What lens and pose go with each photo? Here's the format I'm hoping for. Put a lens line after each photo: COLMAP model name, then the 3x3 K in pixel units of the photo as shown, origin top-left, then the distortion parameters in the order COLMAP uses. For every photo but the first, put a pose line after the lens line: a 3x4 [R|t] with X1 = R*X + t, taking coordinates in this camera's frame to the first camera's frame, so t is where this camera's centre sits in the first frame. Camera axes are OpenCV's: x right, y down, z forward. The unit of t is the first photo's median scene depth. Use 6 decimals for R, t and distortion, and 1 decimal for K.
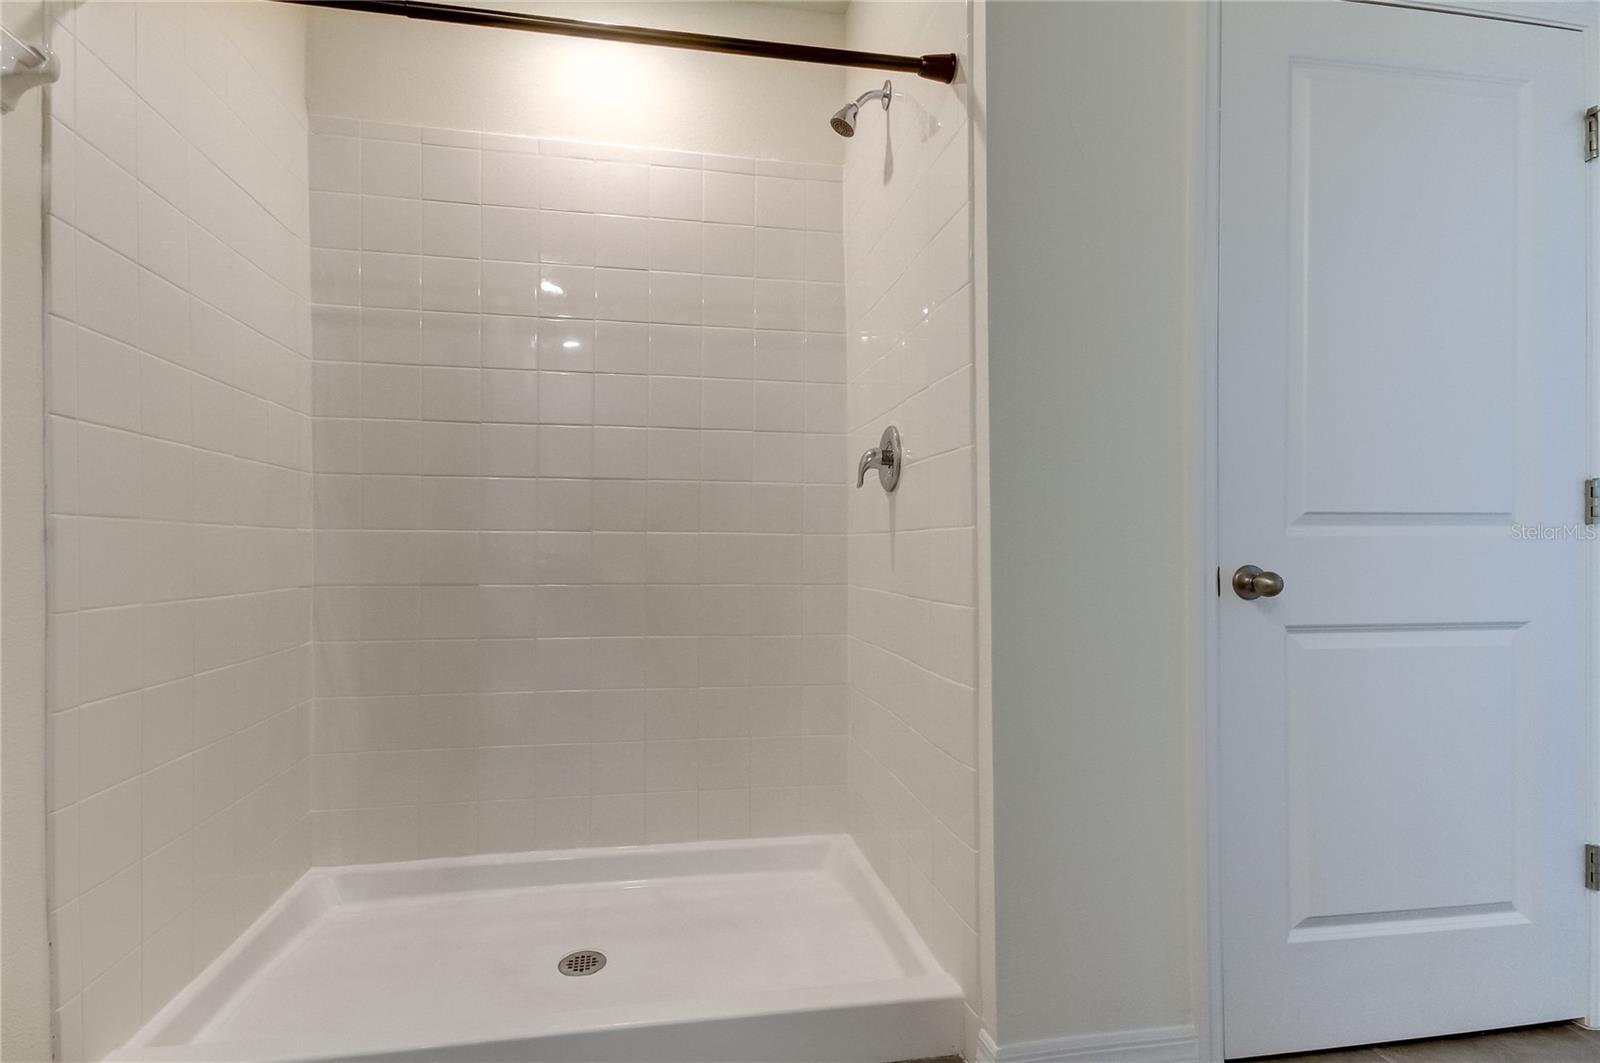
lens RADIAL K [[778.2, 0, 796.2], [0, 778.2, 556.8], [0, 0, 1]] dist [0.001333, 0.000166]
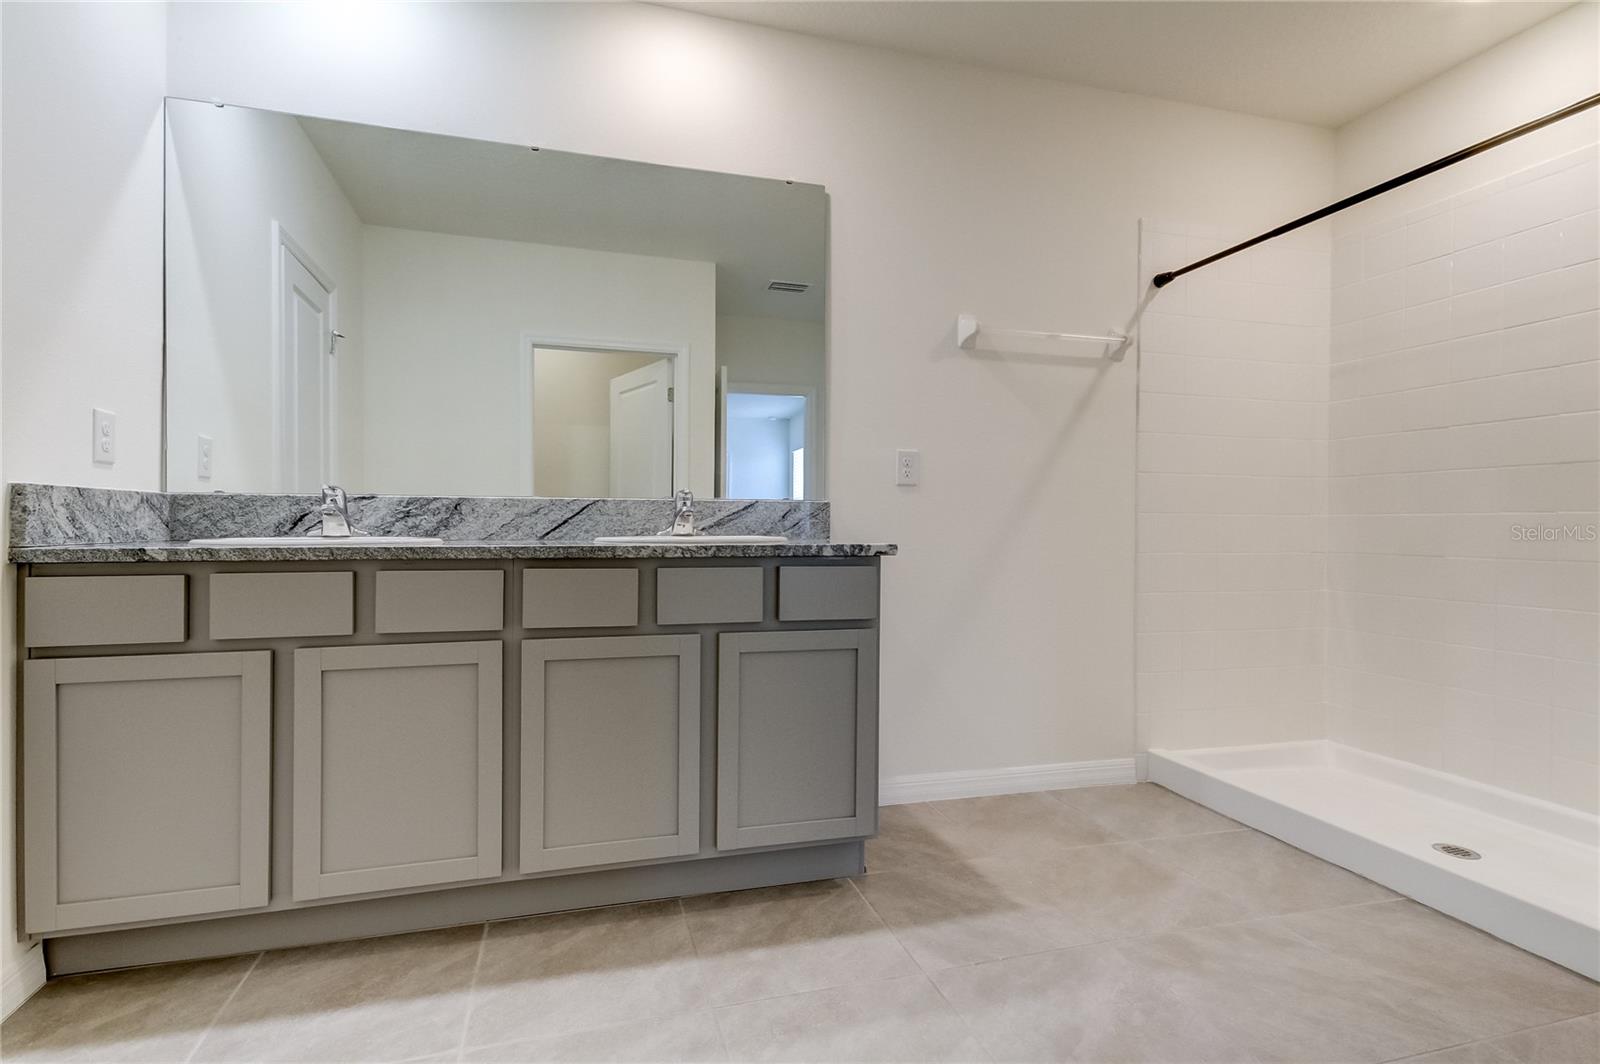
lens RADIAL K [[738.4, 0, 800.0], [0, 738.4, 532.0], [0, 0, 1]] dist [0.003481, 0.000387]
pose [[0.125937, 0.010103, -0.991987, 0.677278], [-0.013863, 0.999868, 0.008423, 0.000342], [0.991941, 0.012691, 0.126060, -0.195055]]
